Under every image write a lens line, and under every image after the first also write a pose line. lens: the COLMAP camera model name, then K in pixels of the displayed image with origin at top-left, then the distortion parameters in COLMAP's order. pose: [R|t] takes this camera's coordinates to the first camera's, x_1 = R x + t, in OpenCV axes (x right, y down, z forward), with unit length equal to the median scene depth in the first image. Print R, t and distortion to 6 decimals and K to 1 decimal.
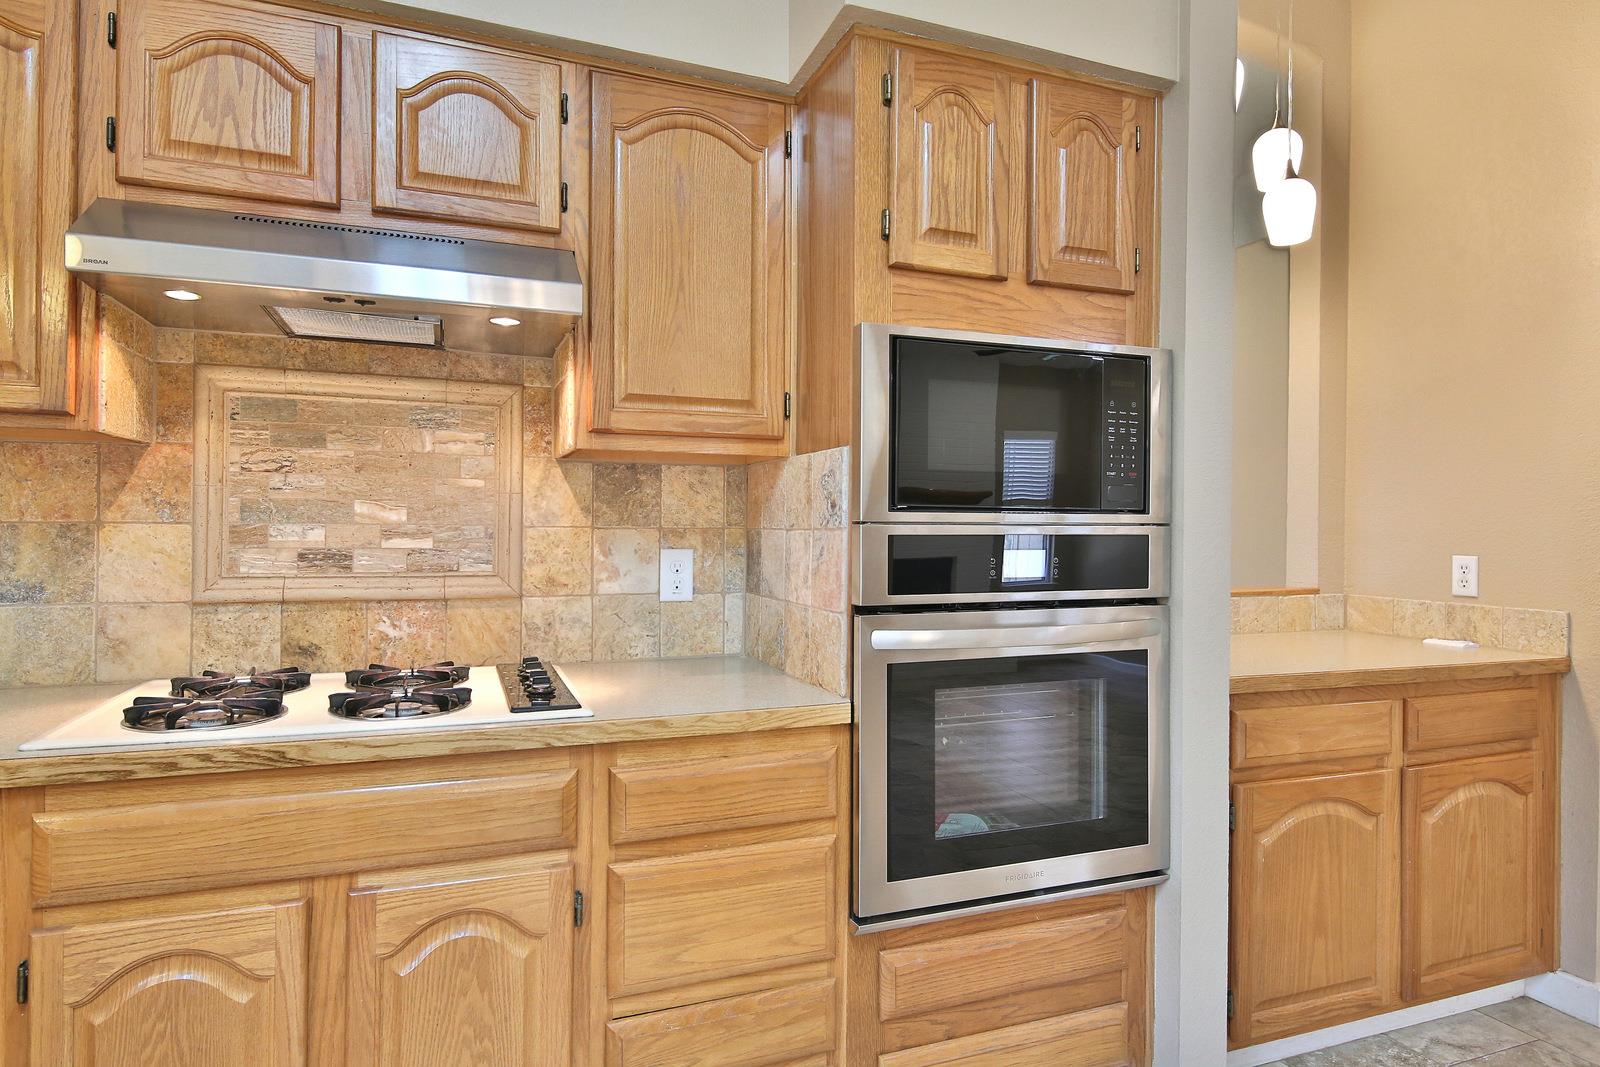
lens RADIAL K [[907.5, 0, 797.1], [0, 907.5, 526.3], [0, 0, 1]] dist [0.003003, 0.000050]
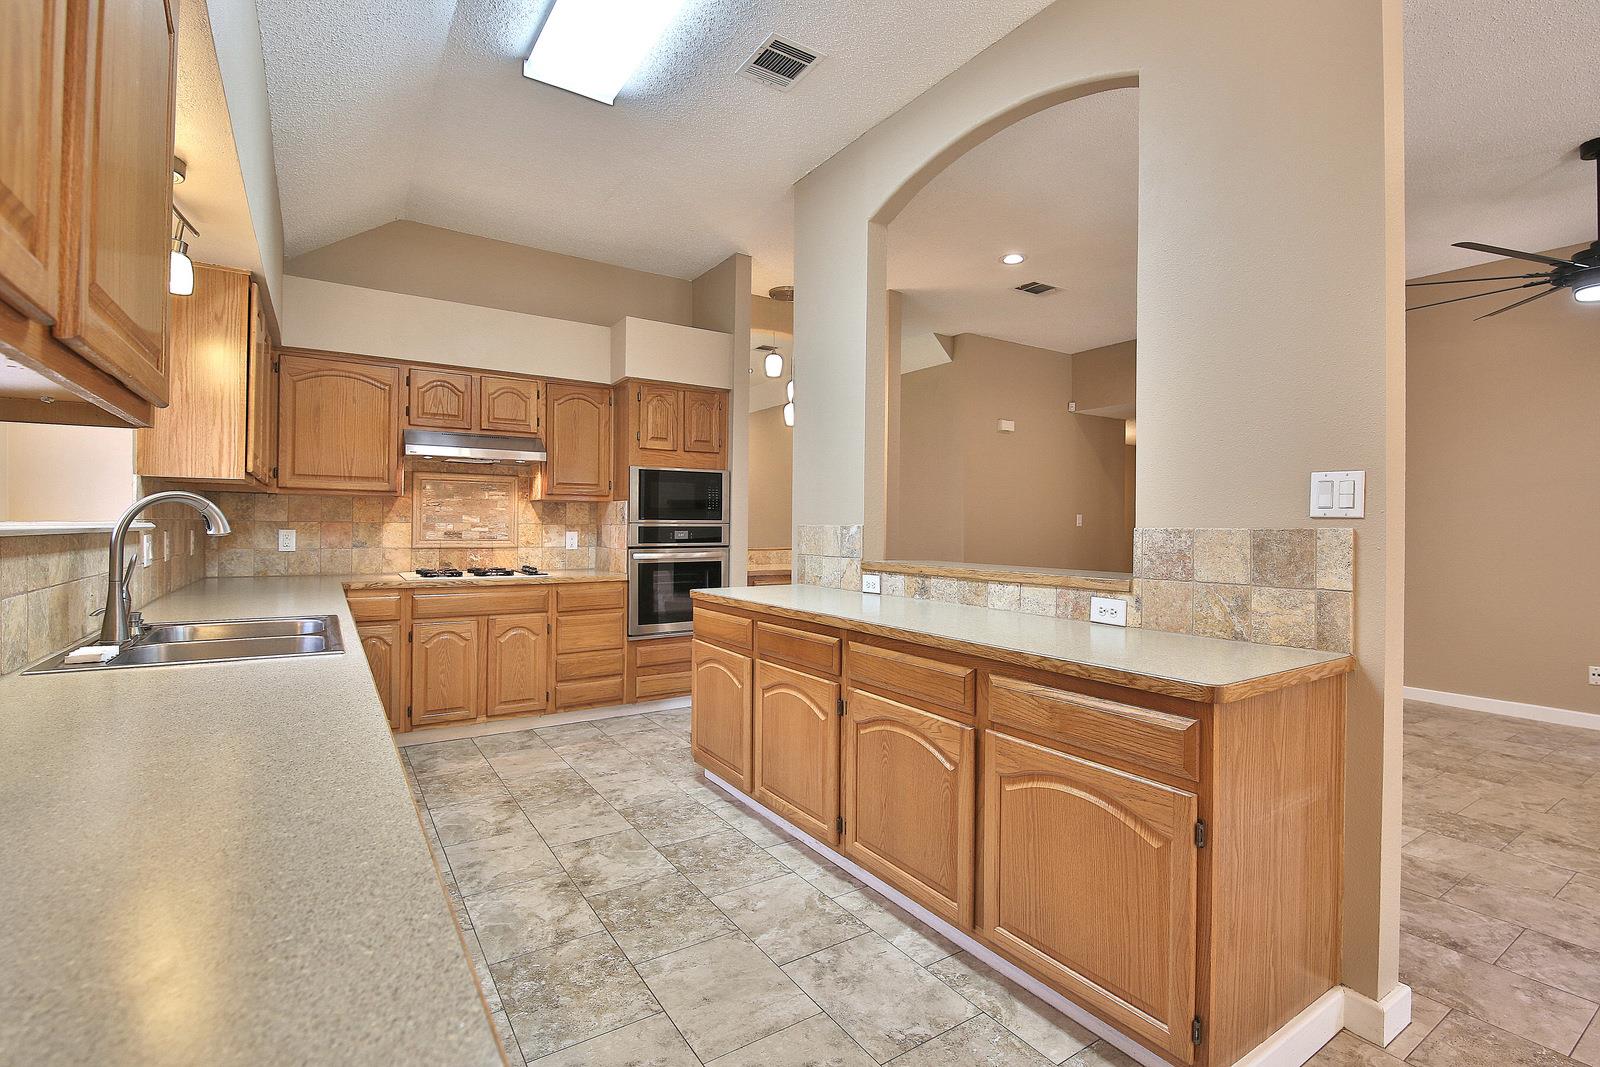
lens RADIAL K [[723.5, 0, 800.9], [0, 723.5, 527.0], [0, 0, 1]] dist [-0.000988, -0.000363]
pose [[0.976506, 0.000023, 0.215489, 0.100453], [-0.000940, 0.999991, 0.004154, 0.000074], [-0.215487, -0.004259, 0.976498, -1.685188]]
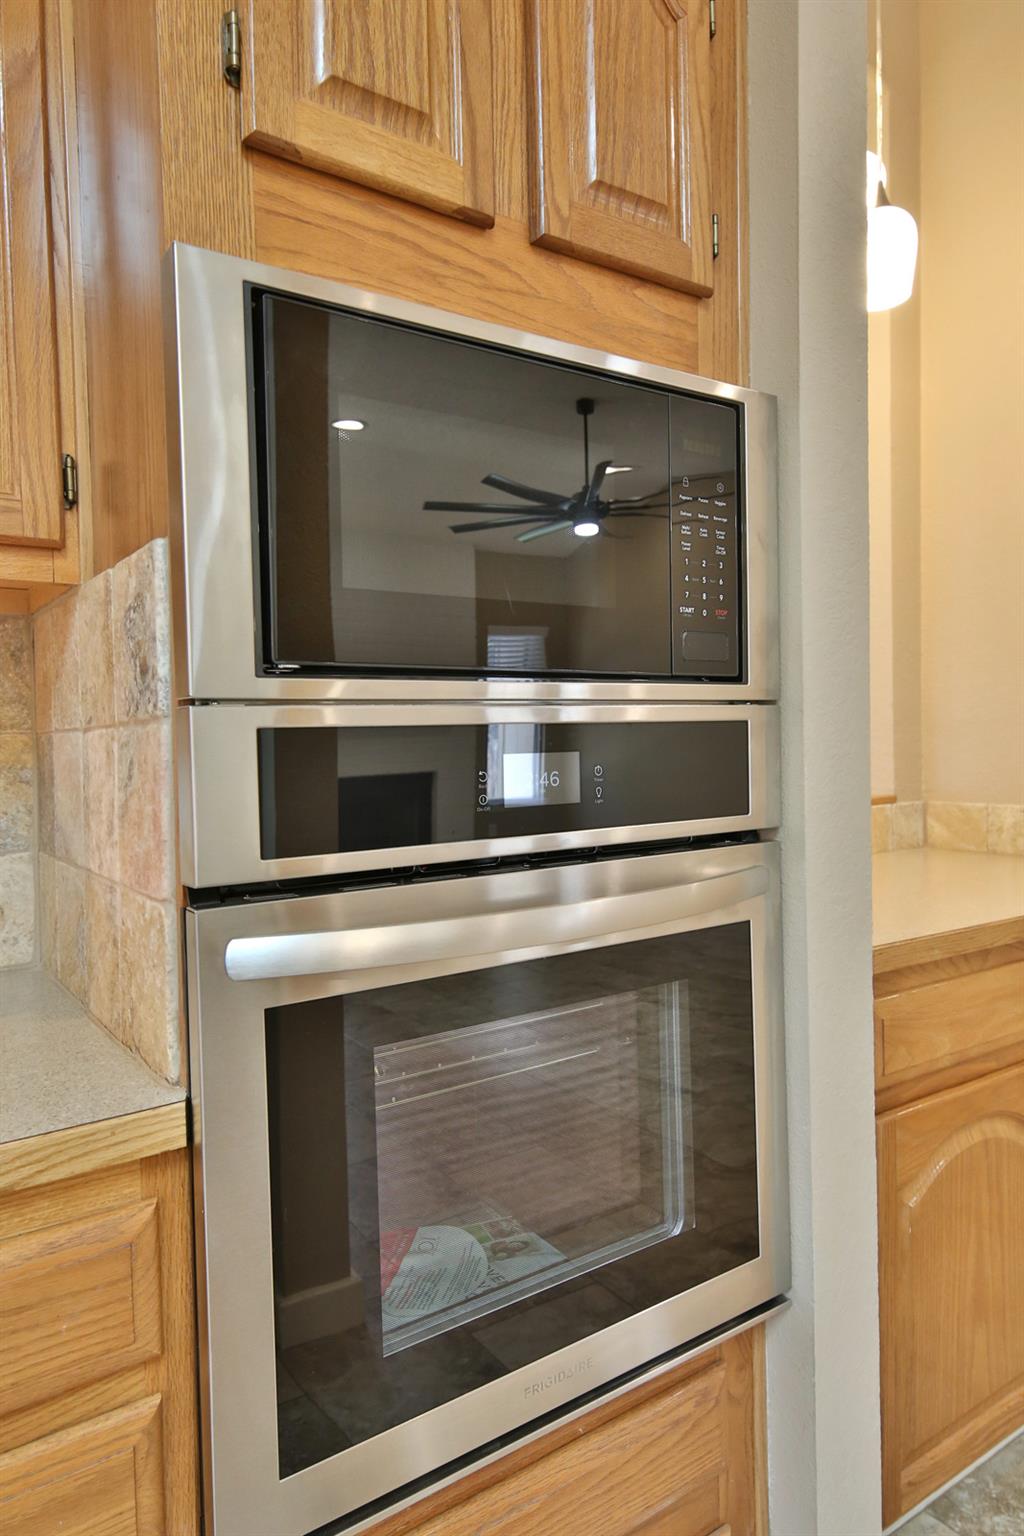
lens RADIAL K [[1001.2, 0, 512.0], [0, 1001.2, 768.0], [0, 0, 1]] dist [0.003019, 0.000991]
pose [[0.968933, -0.035029, 0.244830, 0.090983], [0.028183, 0.999109, 0.031410, 0.015657], [-0.245712, -0.023534, 0.969057, 0.435190]]
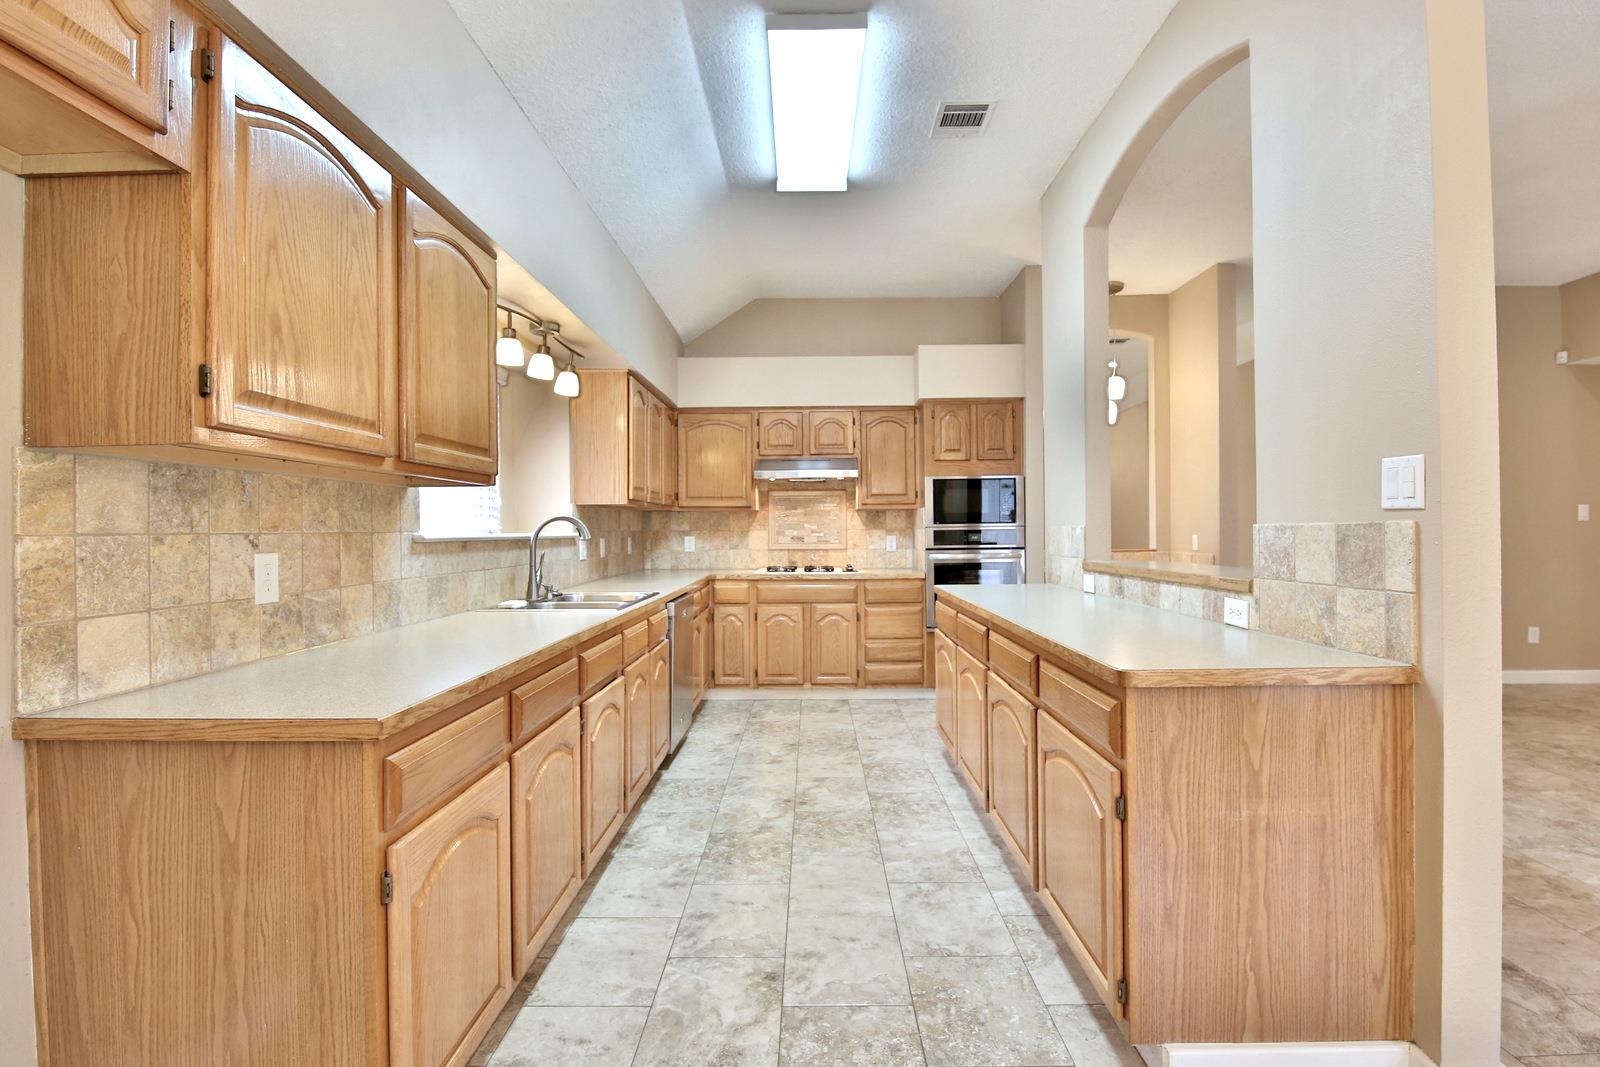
lens RADIAL K [[739.1, 0, 815.5], [0, 739.1, 528.3], [0, 0, 1]] dist [-0.000250, 0.000072]
pose [[0.933155, -0.016599, -0.359092, 0.700025], [0.016075, 0.999861, -0.004445, 0.006691], [0.359116, -0.001624, 0.933292, -1.963754]]
